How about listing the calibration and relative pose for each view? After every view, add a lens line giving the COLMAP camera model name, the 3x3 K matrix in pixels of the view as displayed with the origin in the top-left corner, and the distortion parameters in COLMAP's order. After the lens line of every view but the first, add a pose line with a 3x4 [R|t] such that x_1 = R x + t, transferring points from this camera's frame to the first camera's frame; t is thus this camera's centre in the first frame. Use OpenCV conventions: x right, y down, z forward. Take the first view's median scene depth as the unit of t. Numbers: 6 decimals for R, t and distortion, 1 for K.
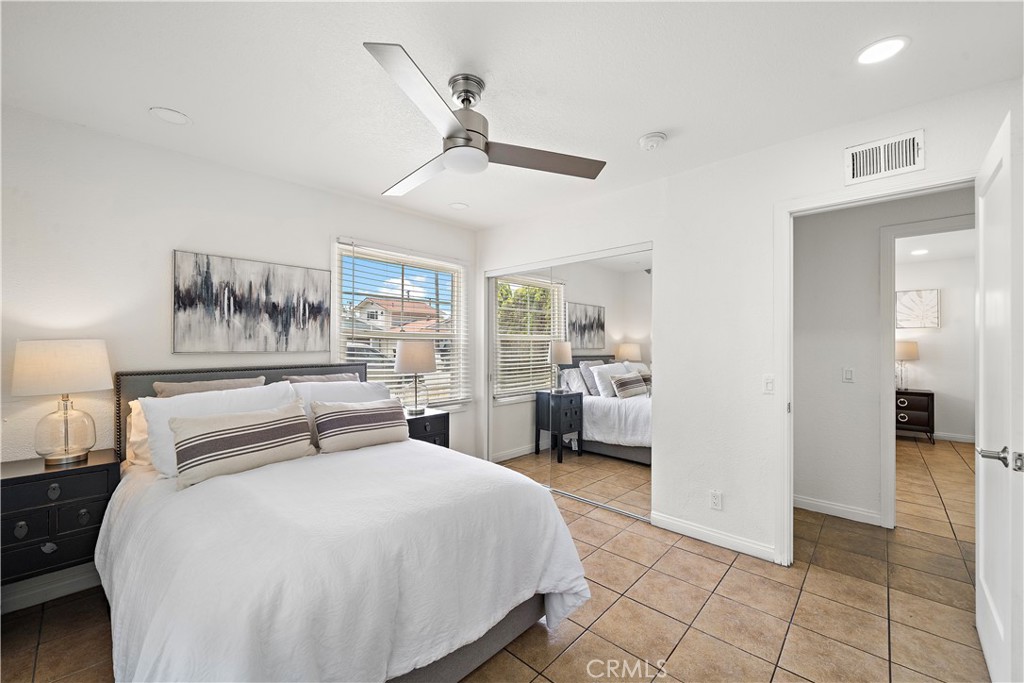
lens RADIAL K [[387.8, 0, 511.7], [0, 387.8, 343.7], [0, 0, 1]] dist [-0.002476, -0.000121]
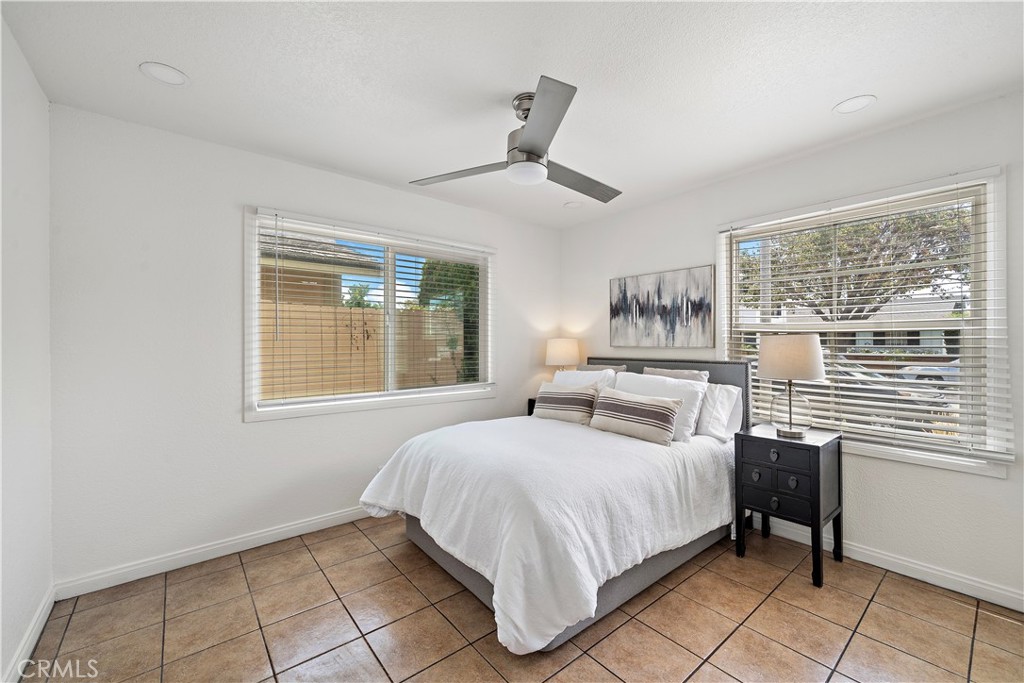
lens RADIAL K [[411.5, 0, 512.0], [0, 411.5, 341.5], [0, 0, 1]] dist [0.001148, 0.000416]
pose [[-0.120212, -0.001100, -0.992748, 0.688711], [0.005269, 0.999985, -0.001746, 0.003867], [0.992734, -0.005441, -0.120204, 0.701098]]
